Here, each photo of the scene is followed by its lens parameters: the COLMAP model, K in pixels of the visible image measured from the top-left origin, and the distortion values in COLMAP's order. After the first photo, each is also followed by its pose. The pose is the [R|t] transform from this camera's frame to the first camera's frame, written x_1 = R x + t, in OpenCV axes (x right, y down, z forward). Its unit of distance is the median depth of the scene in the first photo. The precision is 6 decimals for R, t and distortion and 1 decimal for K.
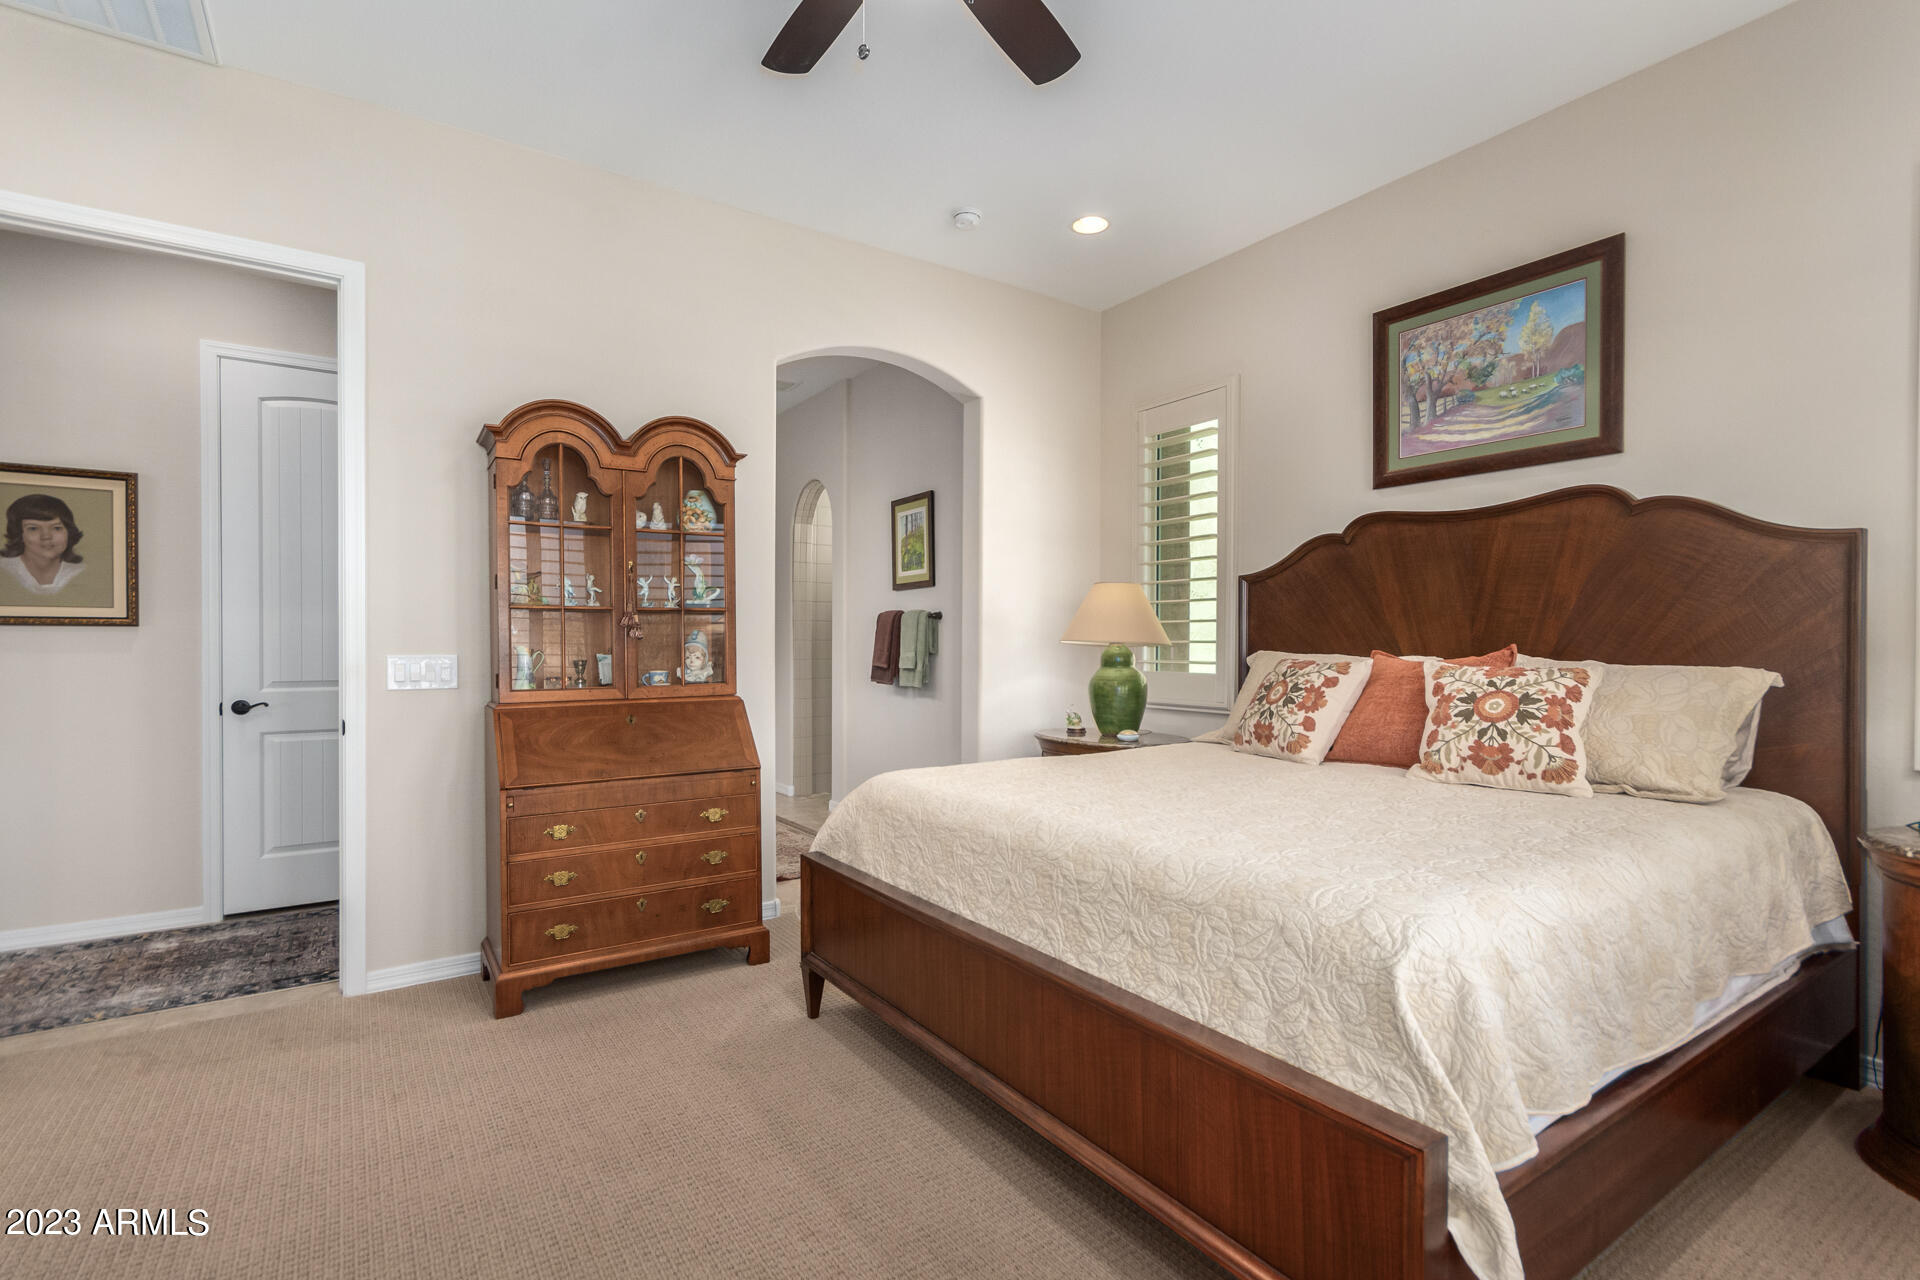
lens RADIAL K [[883.8, 0, 954.2], [0, 883.8, 636.7], [0, 0, 1]] dist [0.006867, -0.001727]
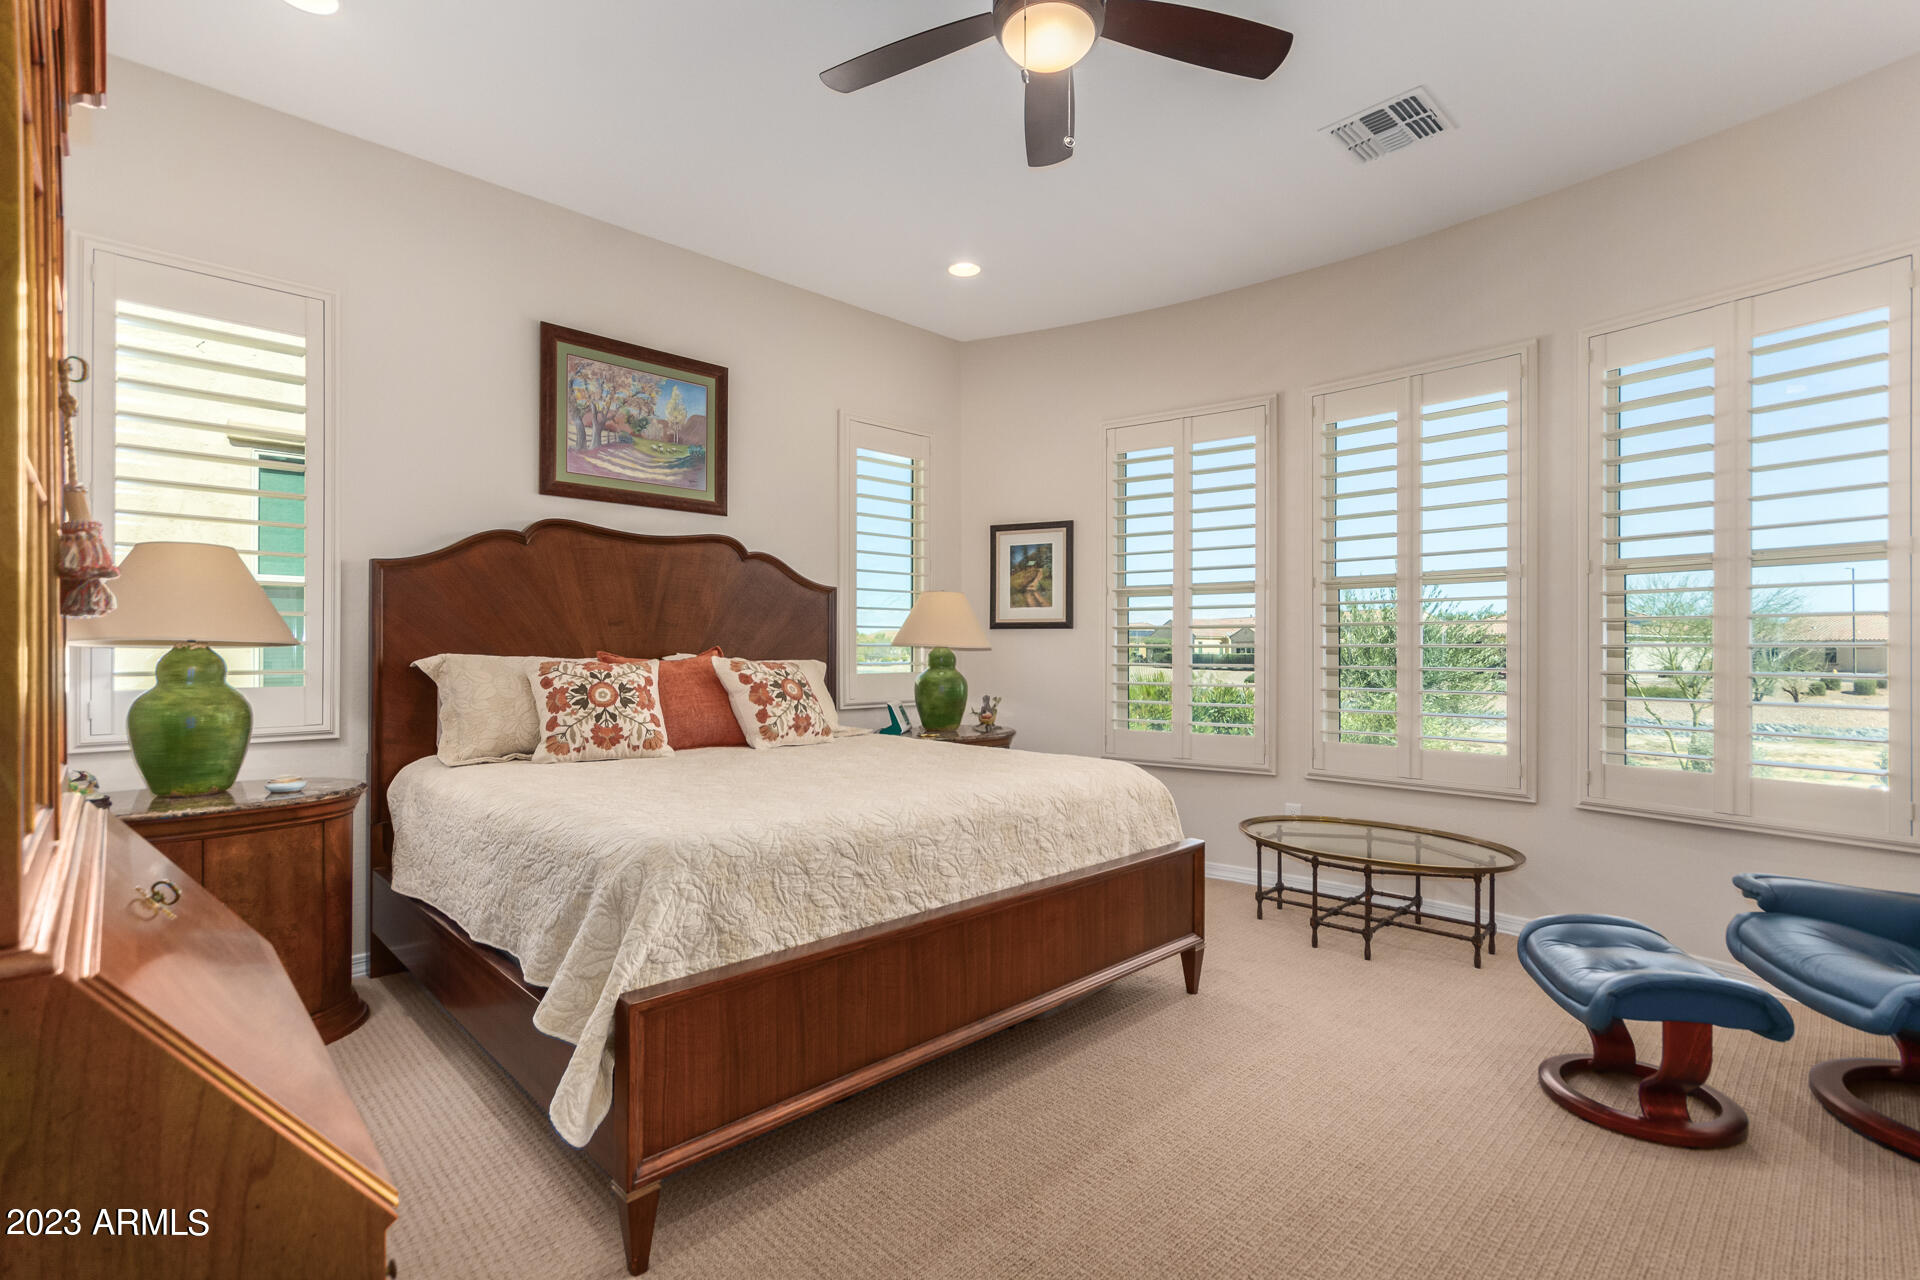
lens RADIAL K [[883.8, 0, 954.9], [0, 883.8, 657.3], [0, 0, 1]] dist [0.006867, -0.001727]
pose [[-0.151106, -0.018584, 0.988343, -0.677844], [-0.022875, 0.999621, 0.015299, -0.002419], [-0.988253, -0.020296, -0.151474, 0.735189]]
